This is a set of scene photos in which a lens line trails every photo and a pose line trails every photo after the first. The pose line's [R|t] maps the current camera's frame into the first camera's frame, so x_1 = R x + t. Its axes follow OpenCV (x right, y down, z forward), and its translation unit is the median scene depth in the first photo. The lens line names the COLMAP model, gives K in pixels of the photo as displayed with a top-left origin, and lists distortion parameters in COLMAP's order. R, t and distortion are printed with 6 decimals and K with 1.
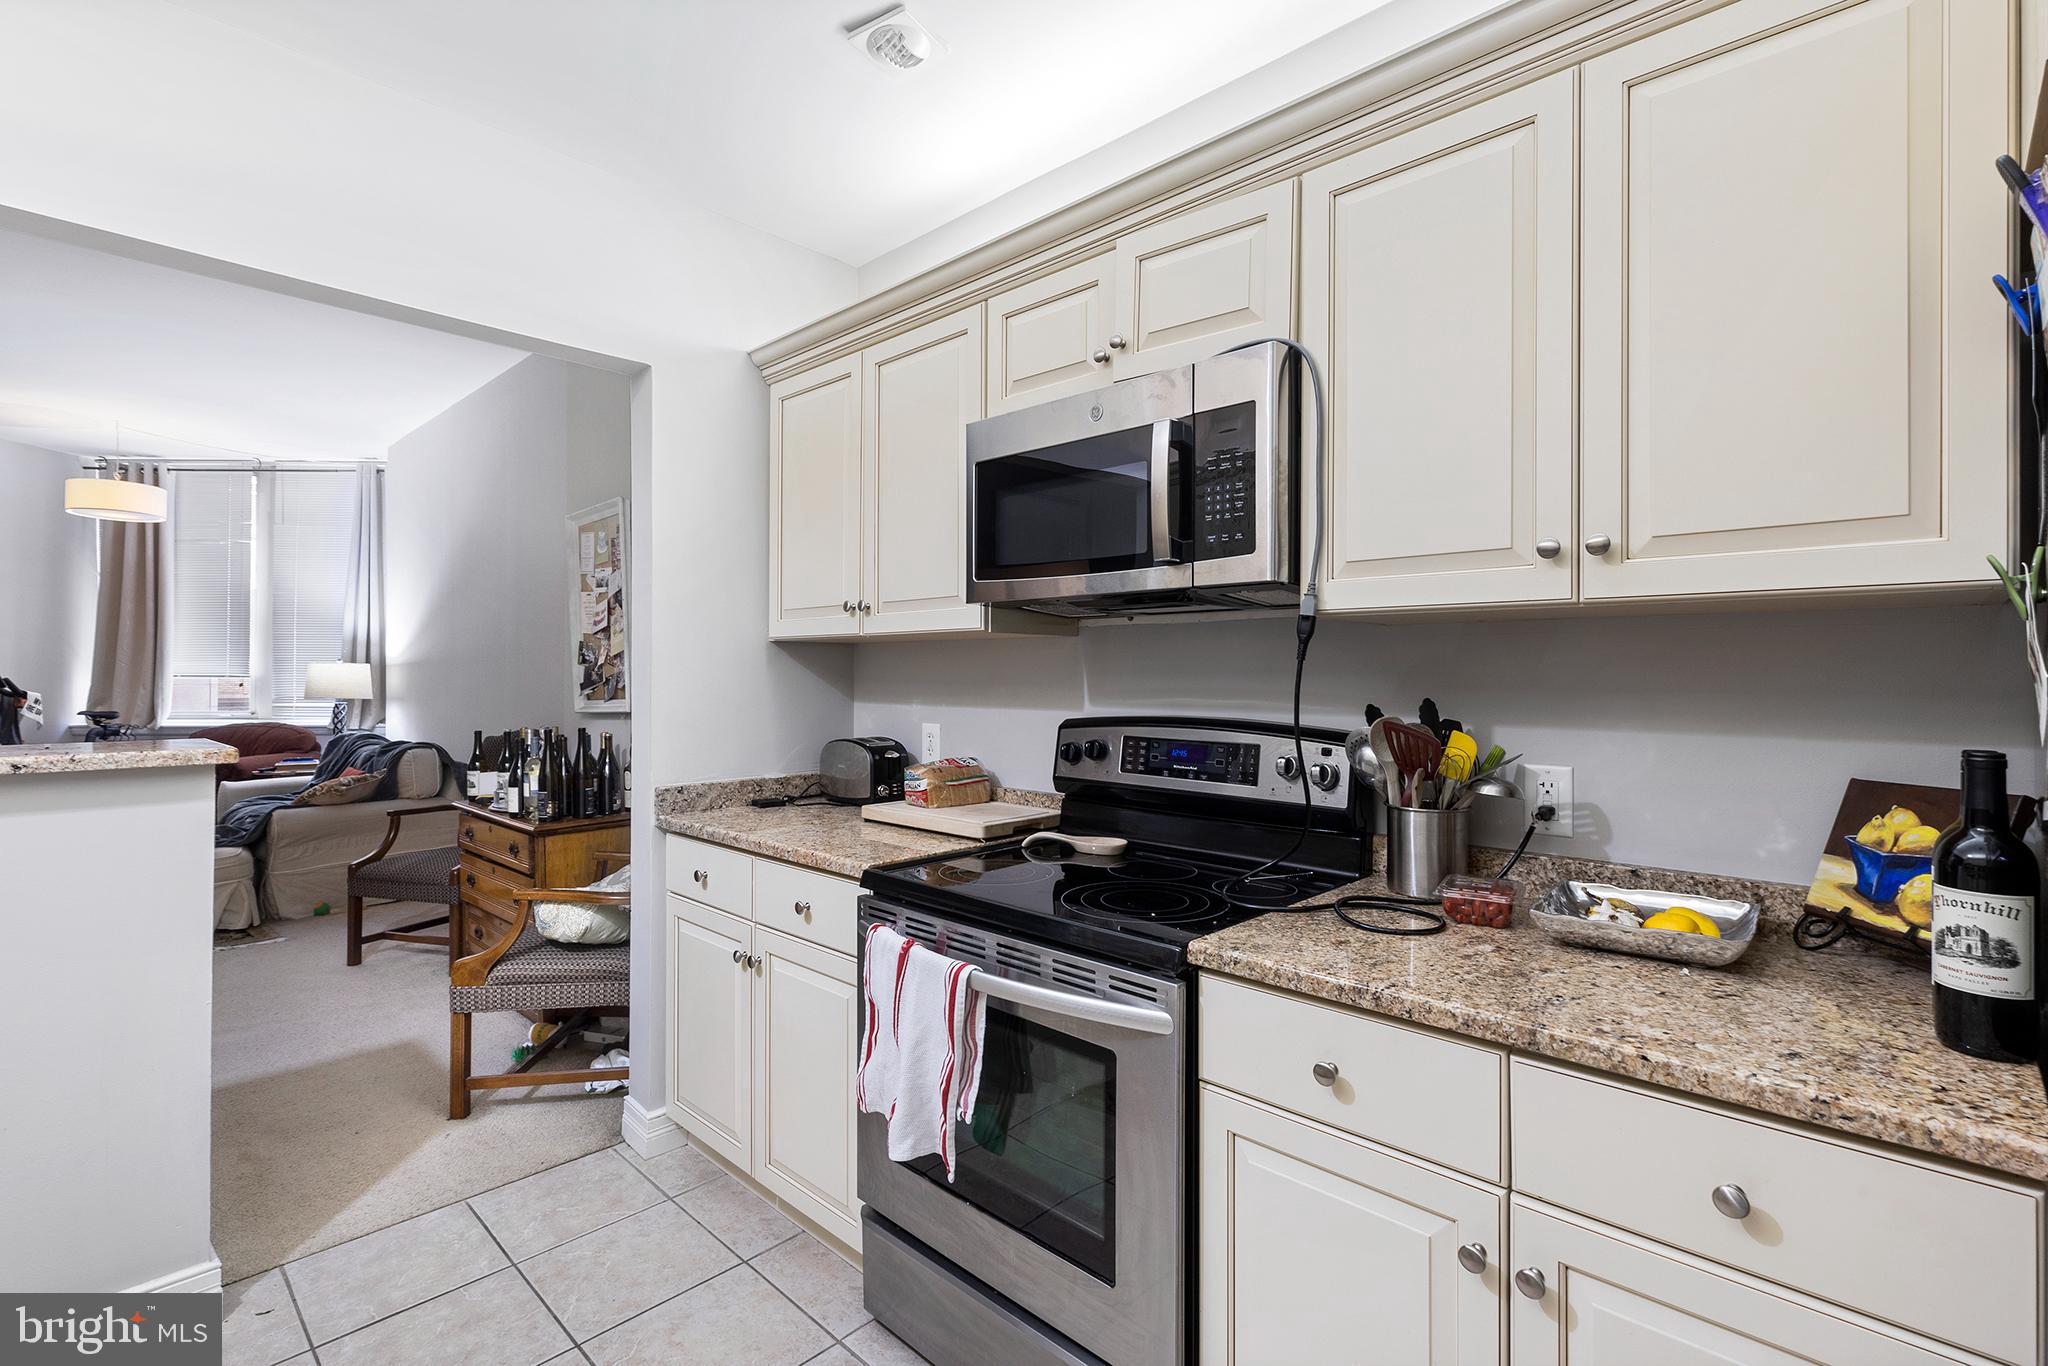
lens RADIAL K [[934.8, 0, 1024.7], [0, 934.8, 667.1], [0, 0, 1]] dist [0.003867, 0.000418]
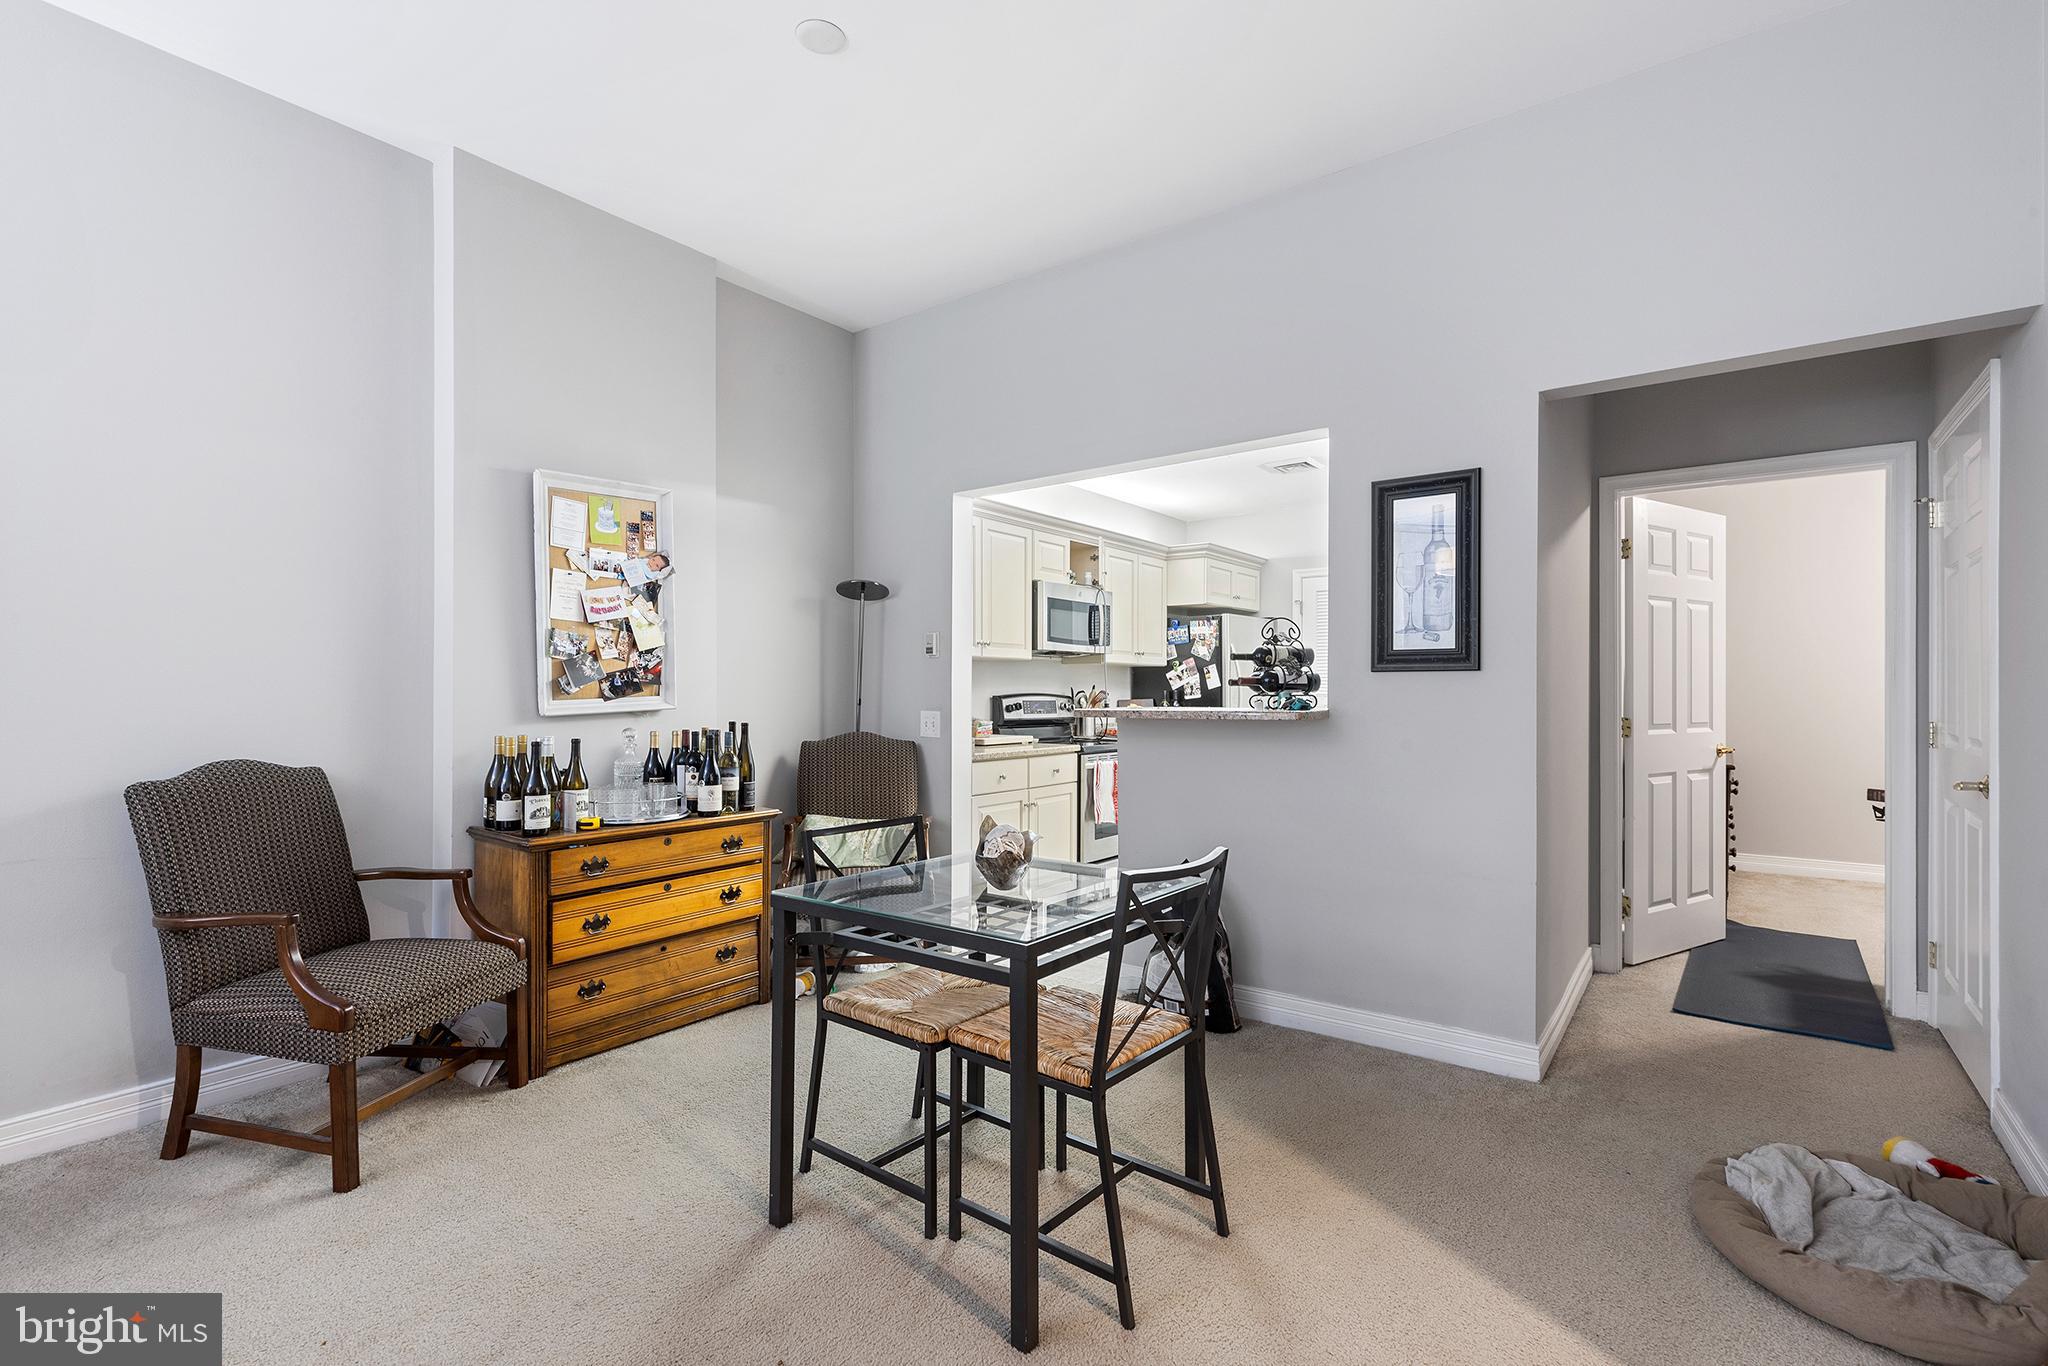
lens RADIAL K [[930.2, 0, 1031.5], [0, 930.2, 691.4], [0, 0, 1]] dist [0.002810, 0.000113]
pose [[-0.122317, -0.000829, 0.992491, -2.514864], [-0.006766, 0.999977, 0.000001, 0.046948], [-0.992468, -0.006715, -0.122320, 1.288866]]
